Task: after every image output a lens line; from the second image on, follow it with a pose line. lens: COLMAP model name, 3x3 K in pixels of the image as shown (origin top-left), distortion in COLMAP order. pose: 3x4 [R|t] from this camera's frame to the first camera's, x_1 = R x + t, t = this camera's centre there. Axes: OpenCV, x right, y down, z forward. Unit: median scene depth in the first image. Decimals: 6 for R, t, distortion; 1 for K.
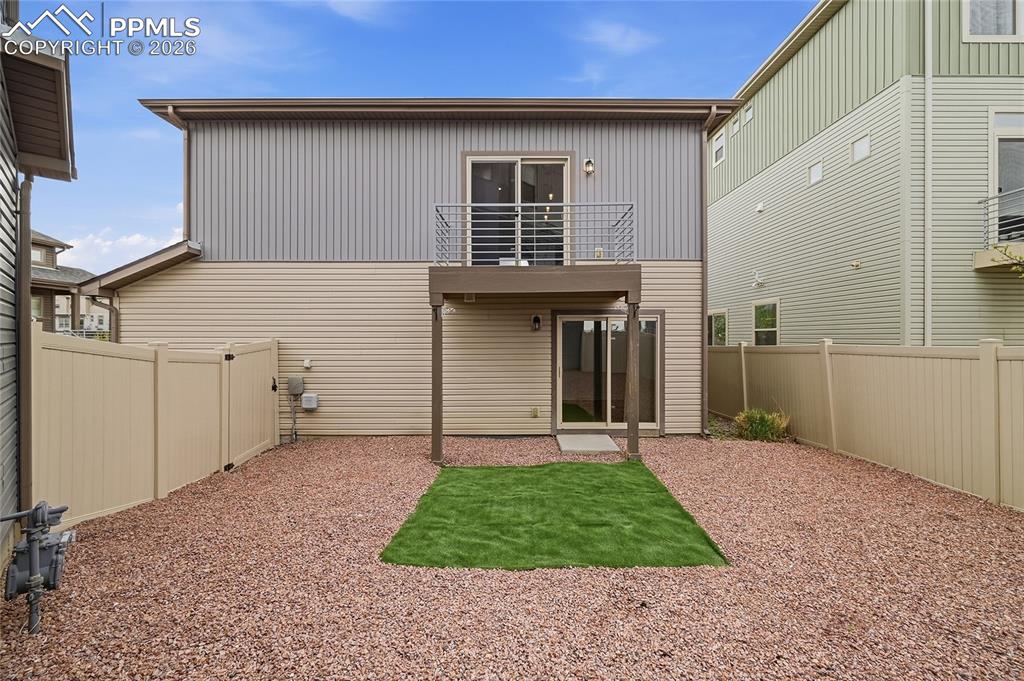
lens RADIAL K [[407.4, 0, 515.7], [0, 407.4, 336.9], [0, 0, 1]] dist [-0.001528, -0.000321]
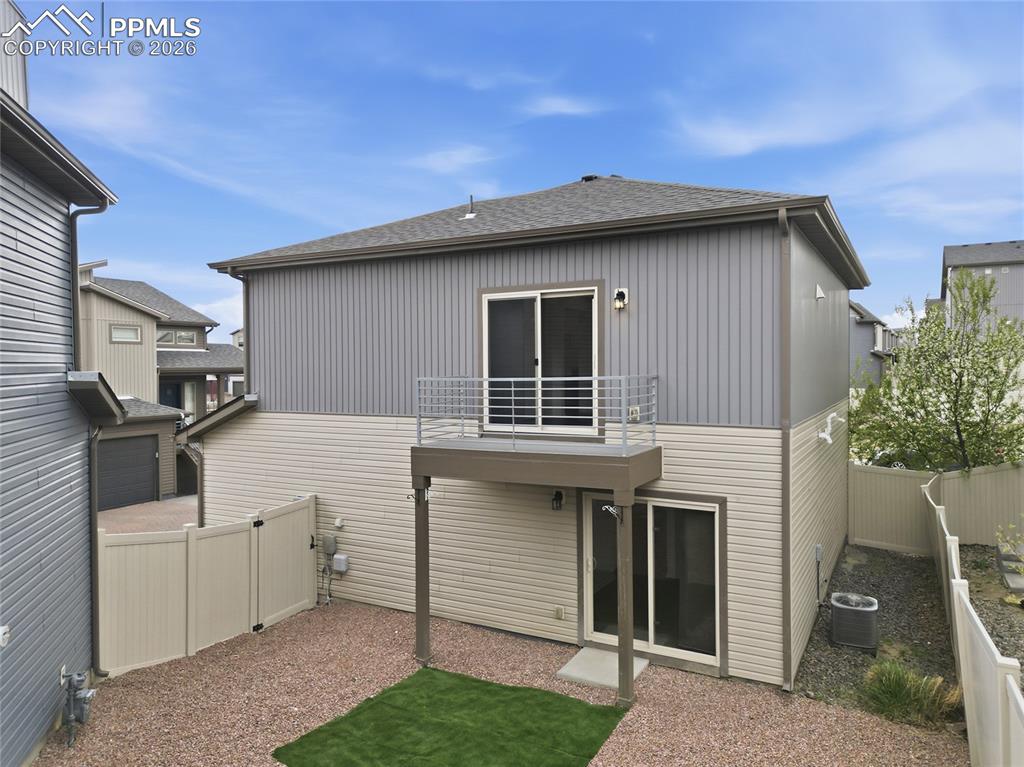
lens RADIAL K [[719.1, 0, 505.1], [0, 719.1, 378.5], [0, 0, 1]] dist [0.063636, -0.050320]
pose [[0.873305, 0.002867, -0.487165, 0.642906], [0.004364, 0.999897, 0.013707, -0.290986], [0.487154, -0.014096, 0.873202, -0.272030]]
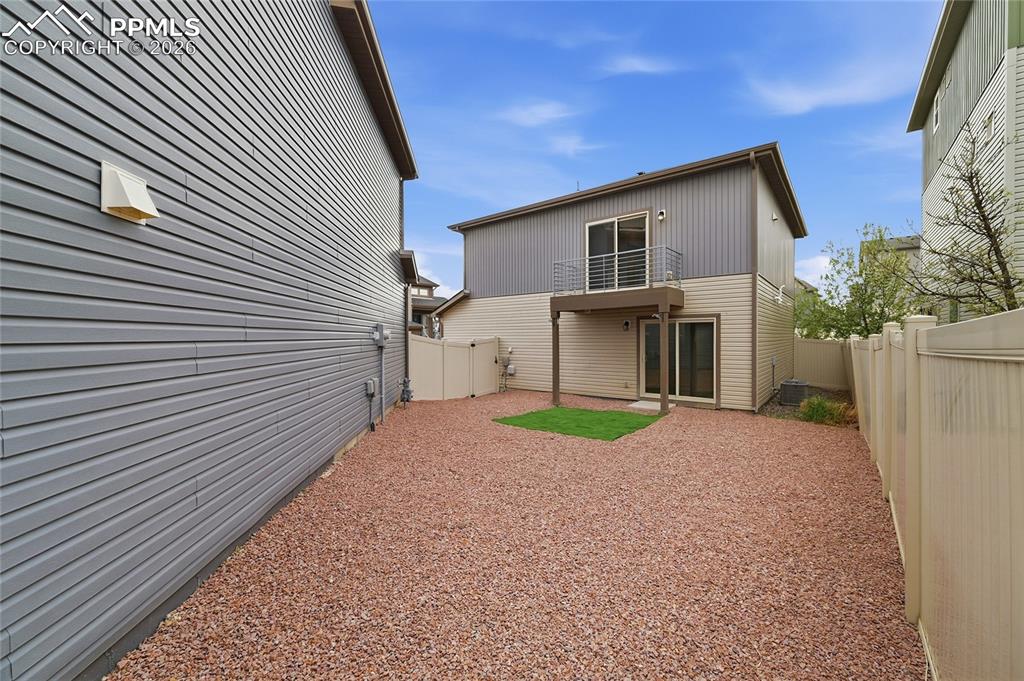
lens RADIAL K [[407.4, 0, 512.1], [0, 407.4, 340.6], [0, 0, 1]] dist [-0.001528, -0.000321]
pose [[0.776586, 0.002958, -0.630004, 0.675870], [0.004445, 0.999938, 0.010174, 0.004468], [0.629996, -0.010701, 0.776525, -0.448691]]
